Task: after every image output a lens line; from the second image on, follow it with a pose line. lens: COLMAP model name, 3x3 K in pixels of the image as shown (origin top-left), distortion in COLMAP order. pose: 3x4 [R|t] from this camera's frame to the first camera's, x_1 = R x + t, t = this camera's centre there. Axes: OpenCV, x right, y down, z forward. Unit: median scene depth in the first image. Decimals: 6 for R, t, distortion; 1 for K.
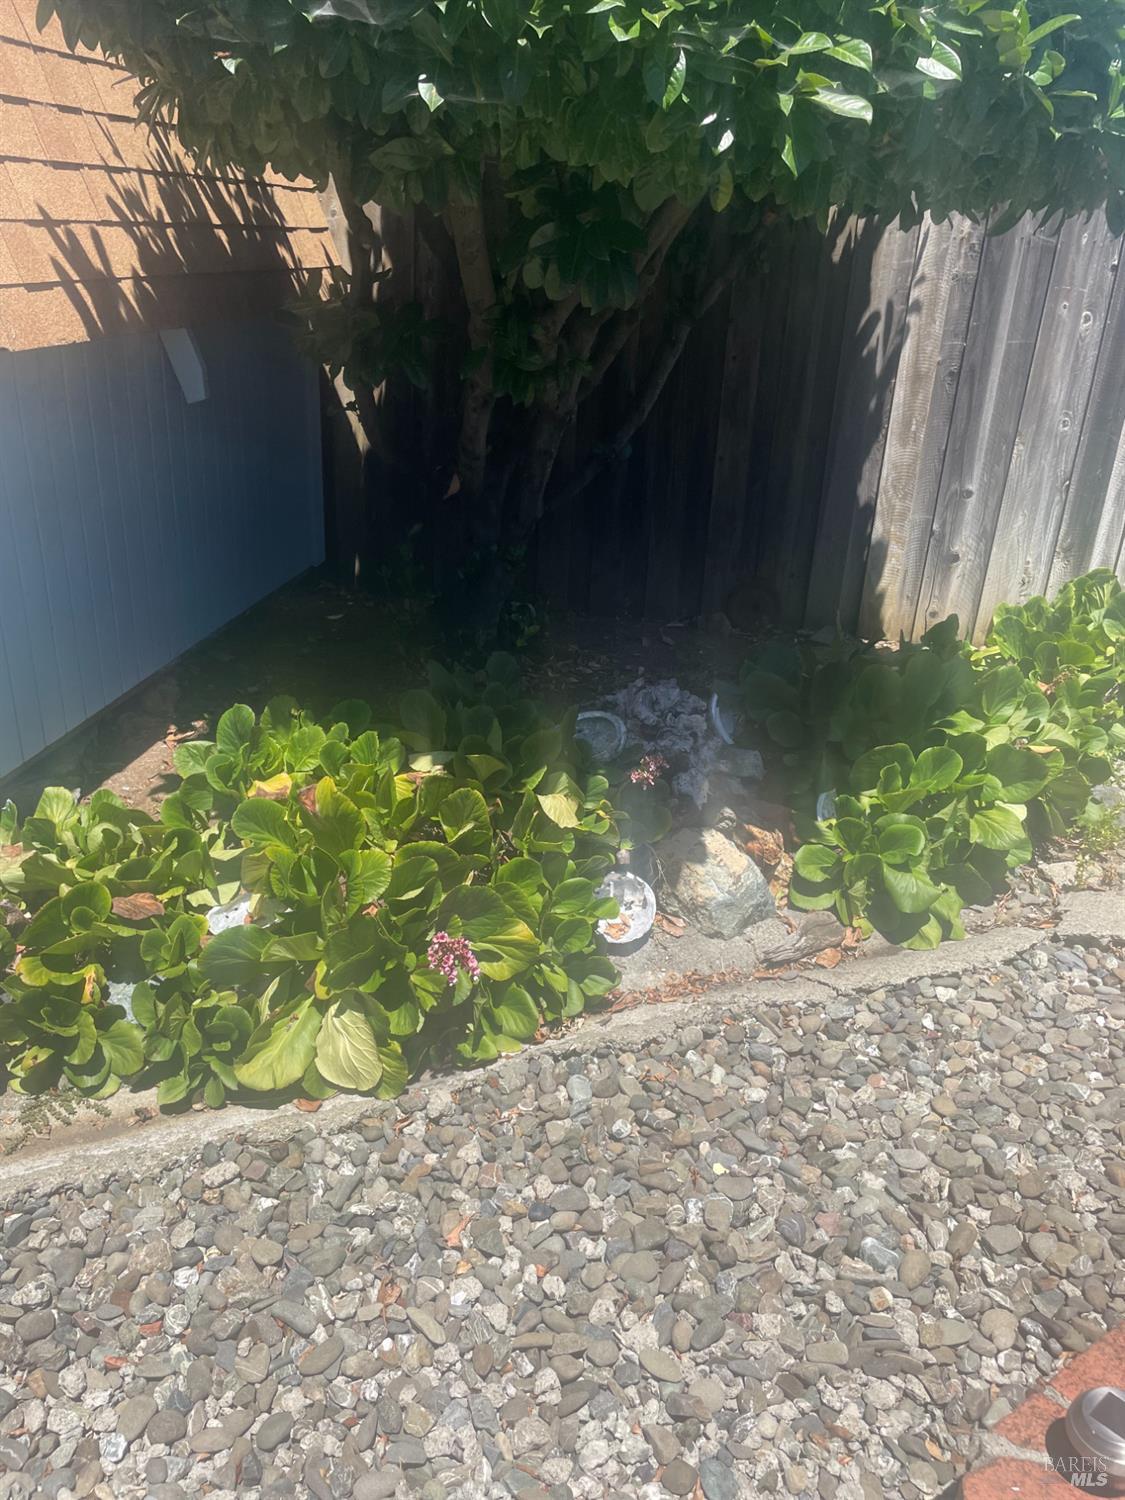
lens RADIAL K [[1138.3, 0, 558.0], [0, 1138.3, 760.6], [0, 0, 1]] dist [0.087404, -0.112139]
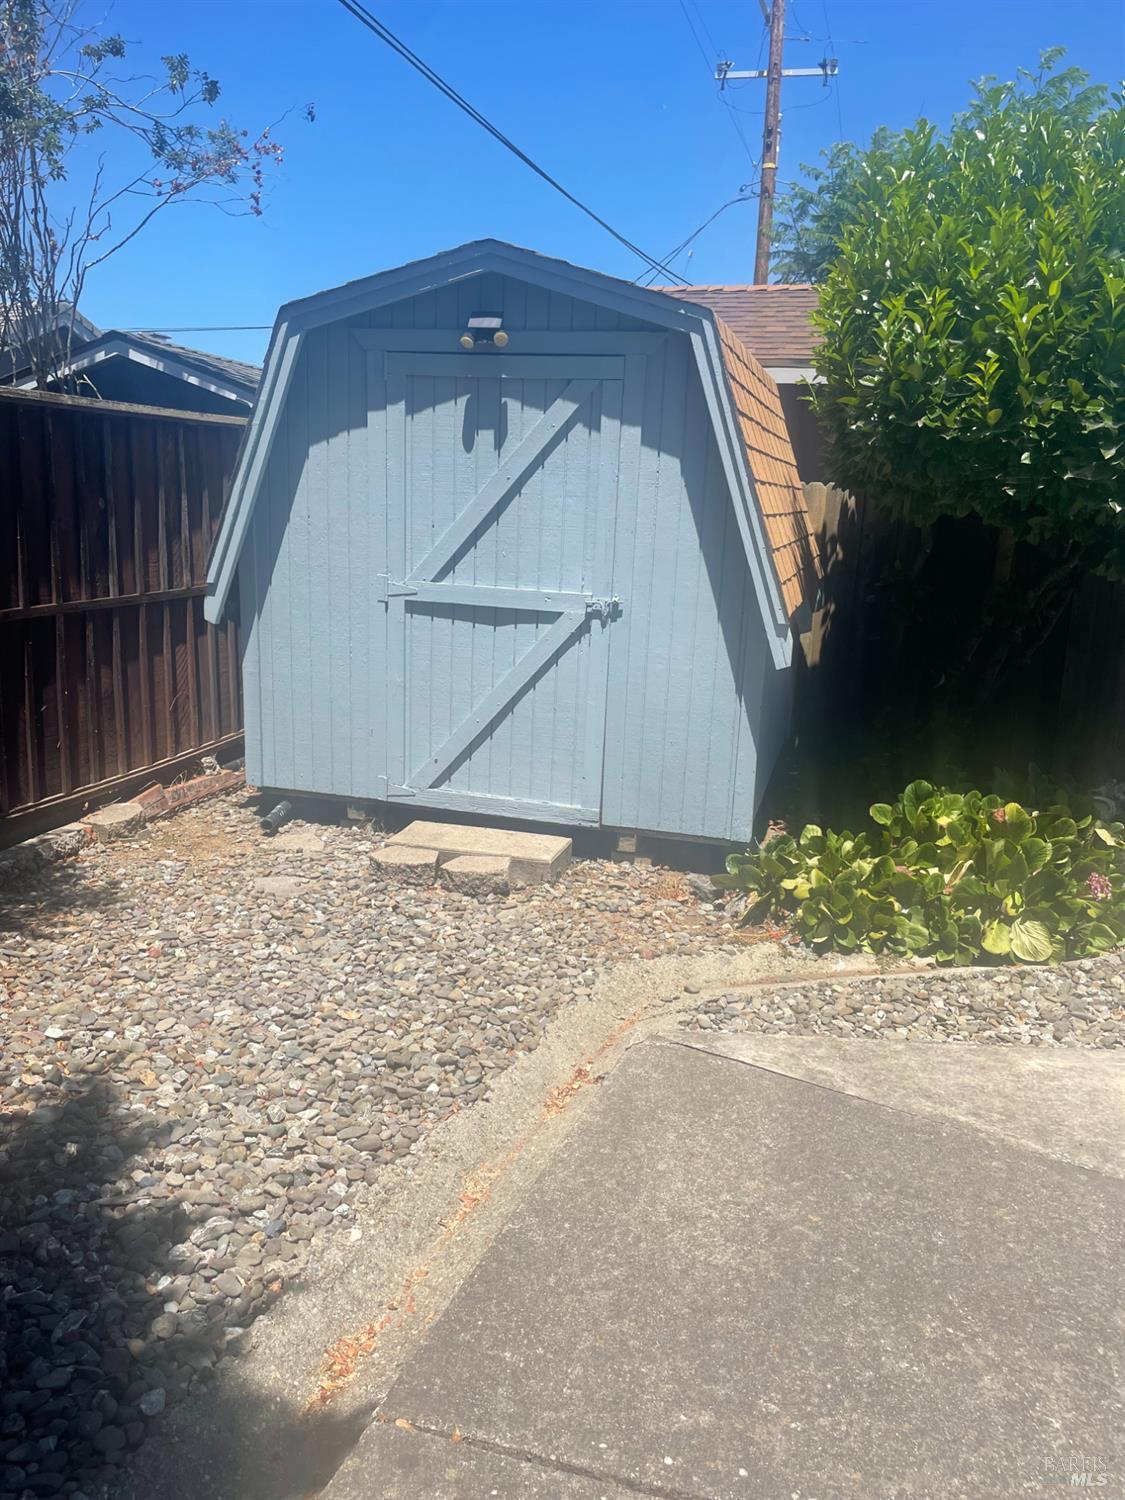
lens RADIAL K [[1138.3, 0, 566.4], [0, 1138.3, 758.4], [0, 0, 1]] dist [0.087404, -0.112139]
pose [[0.996442, 0.011620, -0.083475, -0.621541], [-0.028462, 0.978658, -0.203515, 0.282780], [0.079329, 0.205166, 0.975507, -0.810897]]
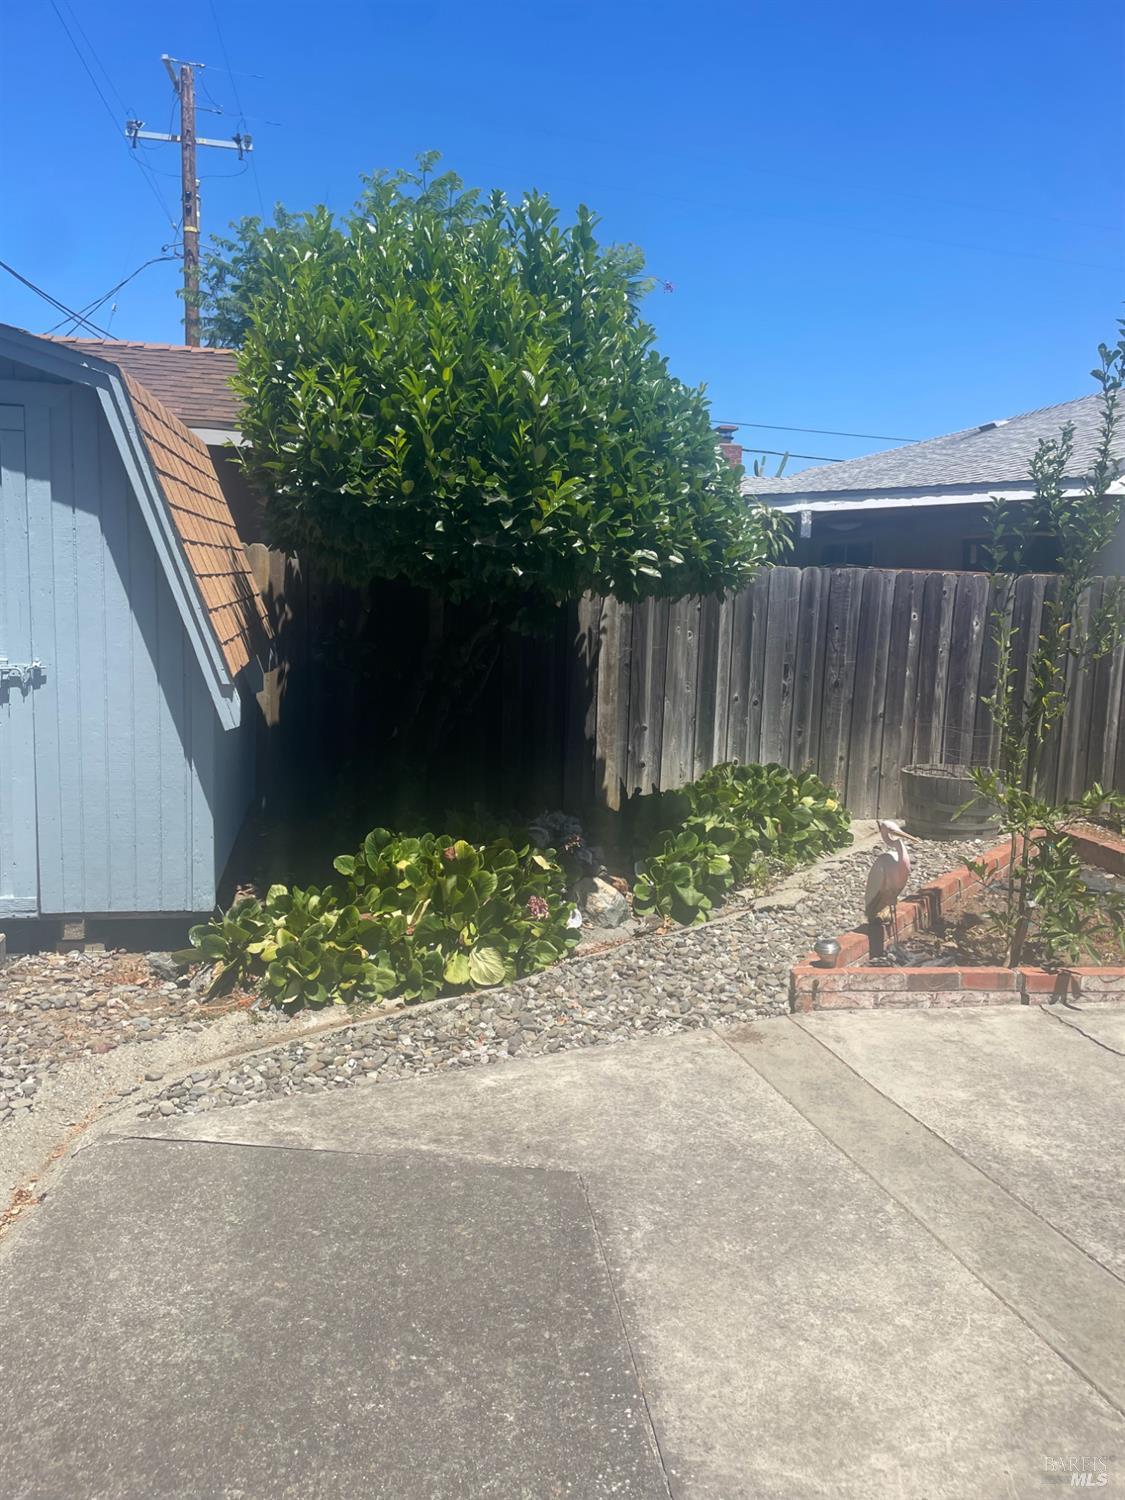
lens RADIAL K [[1138.3, 0, 569.6], [0, 1138.3, 750.0], [0, 0, 1]] dist [0.087404, -0.112139]
pose [[0.931743, -0.062945, 0.357621, -0.588036], [0.153796, 0.960570, -0.231628, 0.290251], [-0.328940, 0.270818, 0.904685, -0.826098]]
